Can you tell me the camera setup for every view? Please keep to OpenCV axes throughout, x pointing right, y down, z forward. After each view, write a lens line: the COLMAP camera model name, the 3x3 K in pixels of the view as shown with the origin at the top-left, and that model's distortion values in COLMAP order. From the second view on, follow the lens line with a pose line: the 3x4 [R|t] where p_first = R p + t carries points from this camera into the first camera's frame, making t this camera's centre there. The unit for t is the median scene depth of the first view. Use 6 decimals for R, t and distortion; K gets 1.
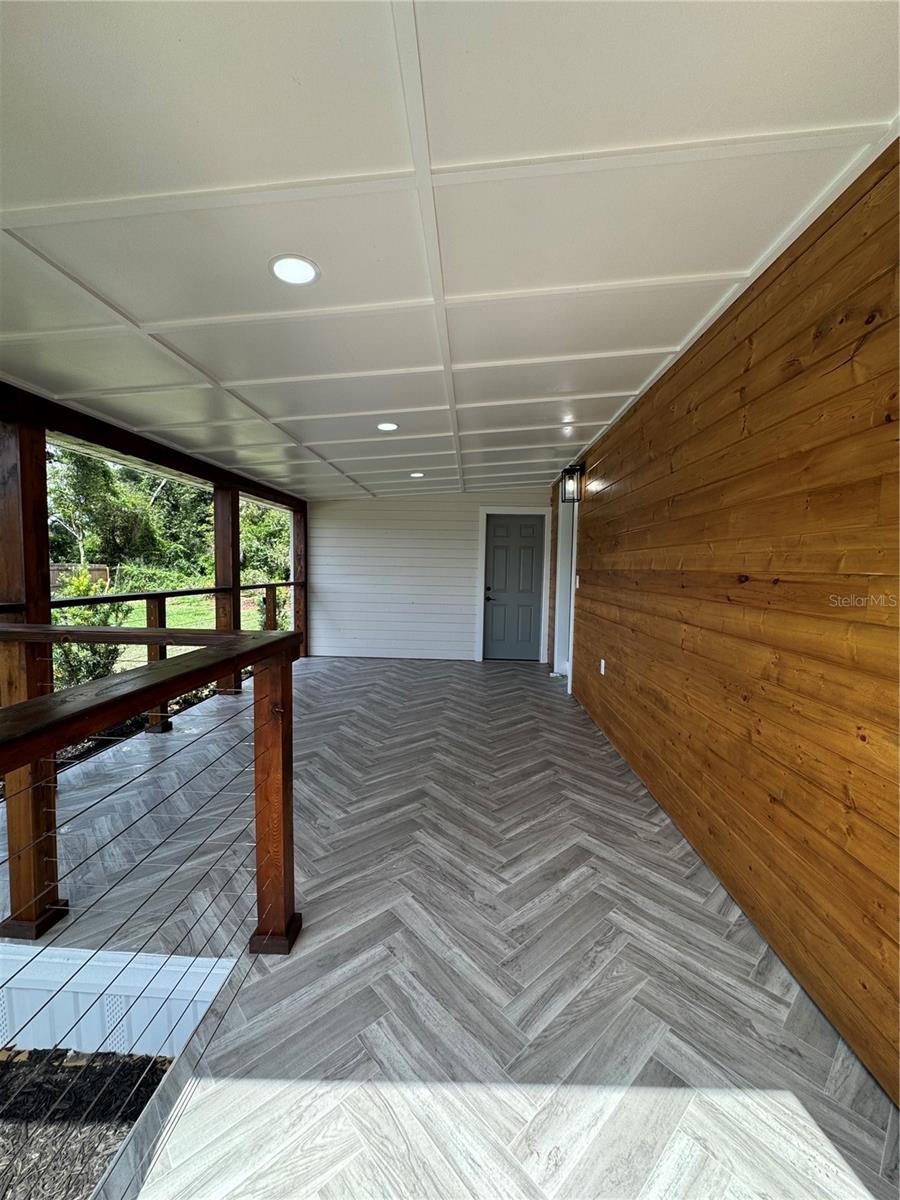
lens RADIAL K [[481.6, 0, 456.4], [0, 481.6, 598.8], [0, 0, 1]] dist [-0.011743, 0.000085]
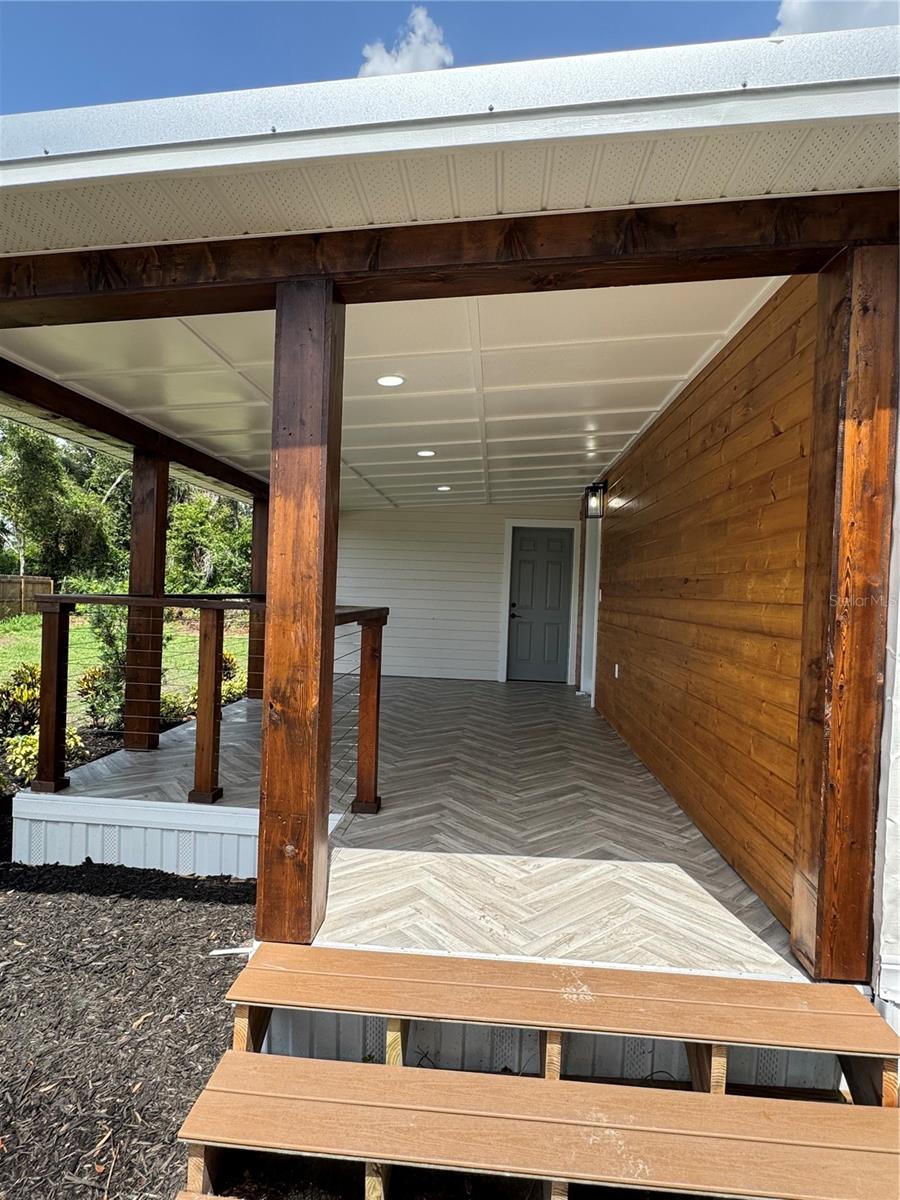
lens RADIAL K [[642.1, 0, 446.6], [0, 642.1, 601.5], [0, 0, 1]] dist [-0.016763, 0.009599]
pose [[0.998923, 0.019117, -0.042287, -0.016997], [-0.021166, 0.998596, -0.048554, 0.052886], [0.041300, 0.049397, 0.997925, -0.386621]]
